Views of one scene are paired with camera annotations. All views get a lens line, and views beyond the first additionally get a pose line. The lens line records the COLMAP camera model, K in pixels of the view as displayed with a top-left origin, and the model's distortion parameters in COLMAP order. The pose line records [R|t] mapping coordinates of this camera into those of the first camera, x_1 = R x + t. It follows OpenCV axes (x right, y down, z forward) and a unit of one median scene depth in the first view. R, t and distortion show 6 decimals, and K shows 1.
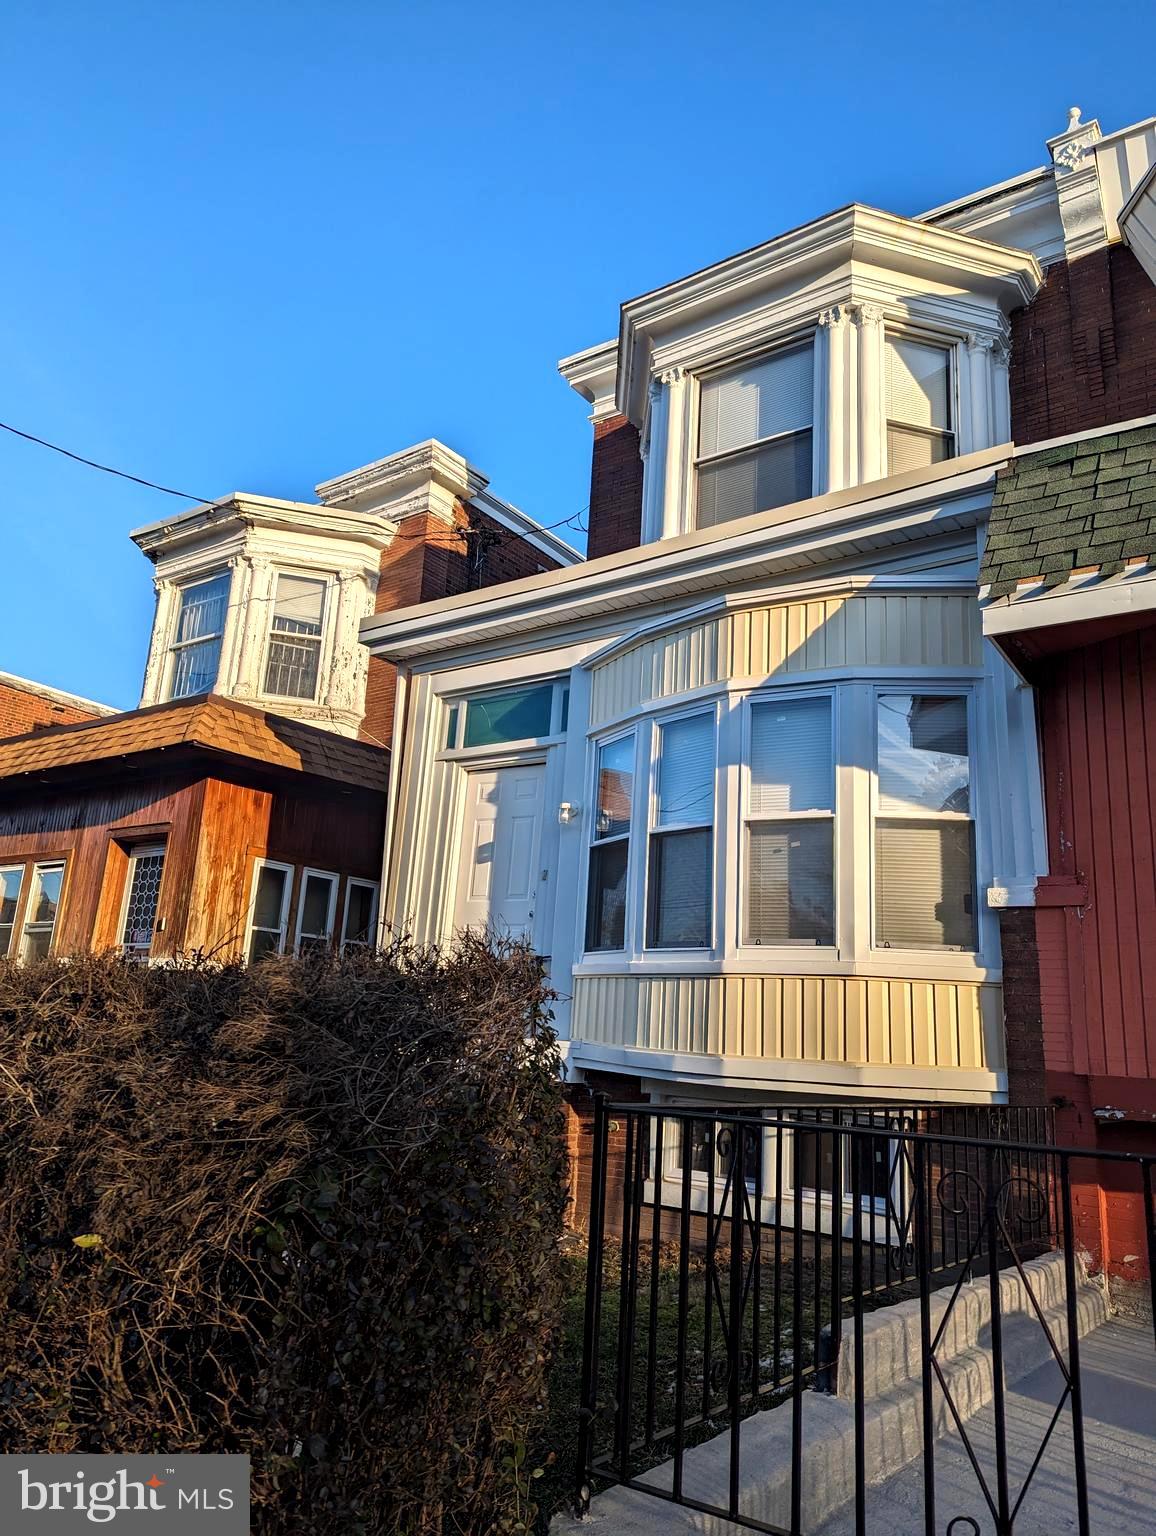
lens RADIAL K [[1064.6, 0, 611.0], [0, 1064.6, 767.1], [0, 0, 1]] dist [0.003259, 0.001560]
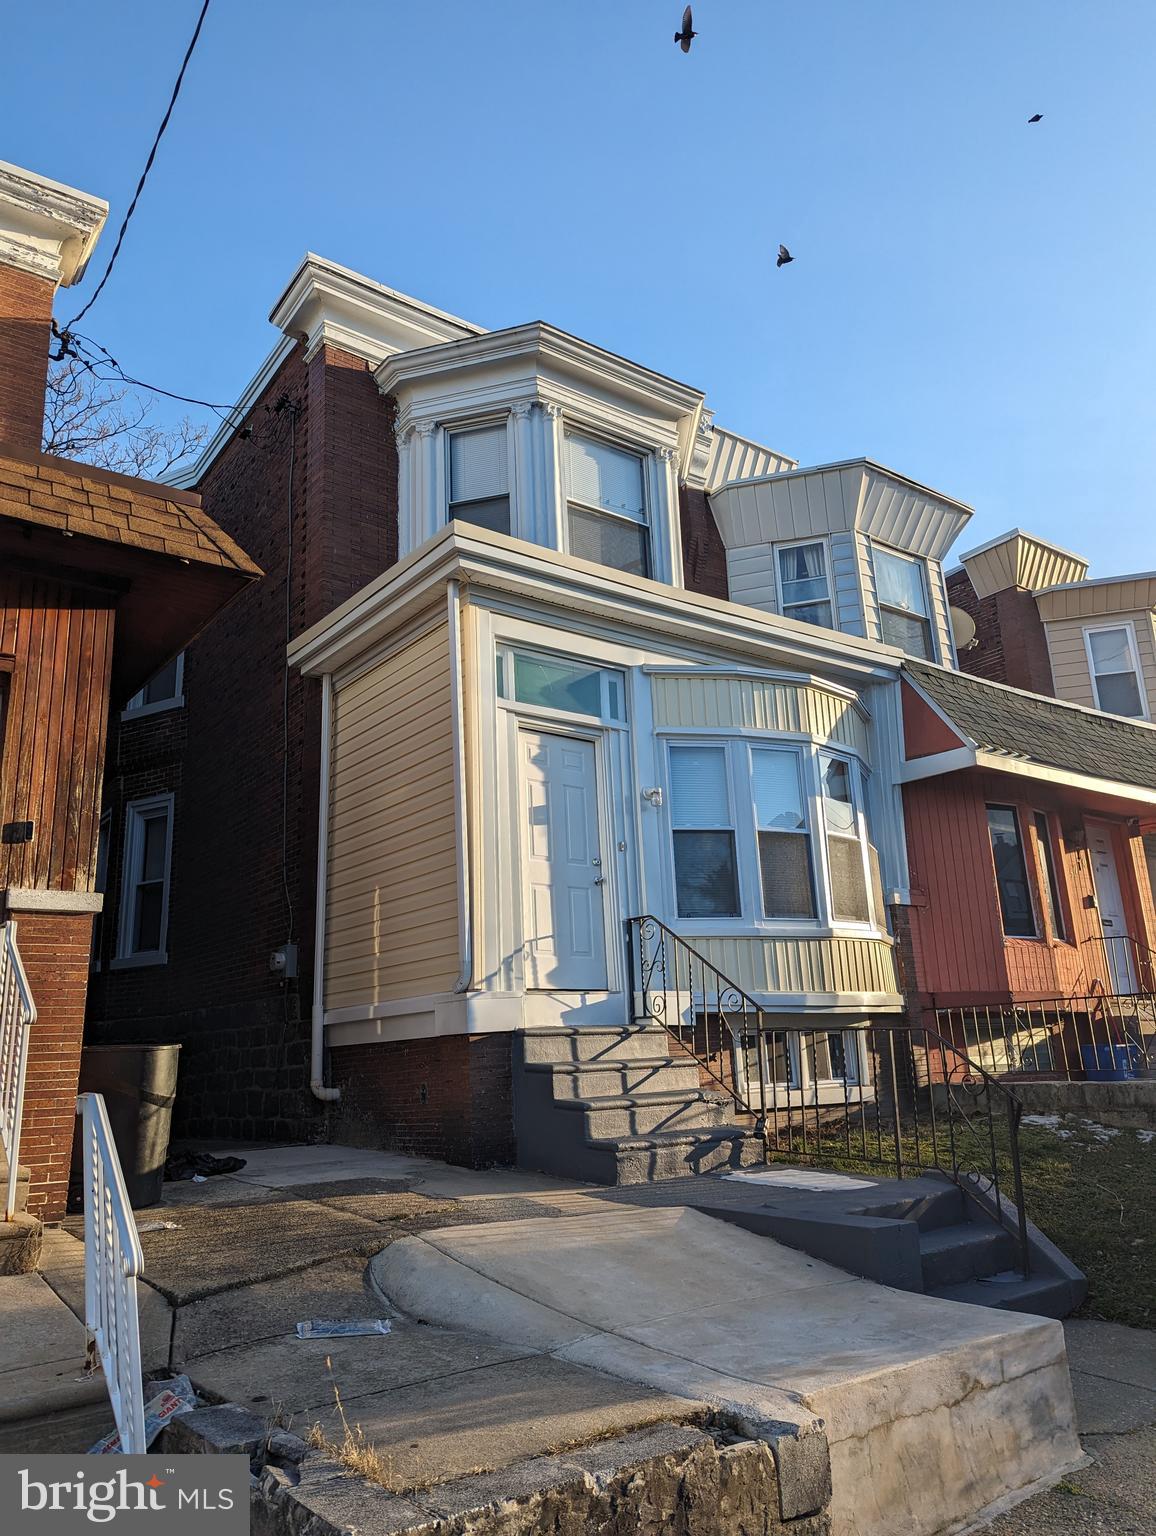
lens RADIAL K [[1064.6, 0, 611.0], [0, 1064.6, 767.1], [0, 0, 1]] dist [0.003259, 0.001560]
pose [[0.290101, 0.186382, 0.938671, -1.227629], [-0.166418, 0.975732, -0.142309, 0.197947], [-0.942415, -0.114927, 0.314078, 0.750371]]
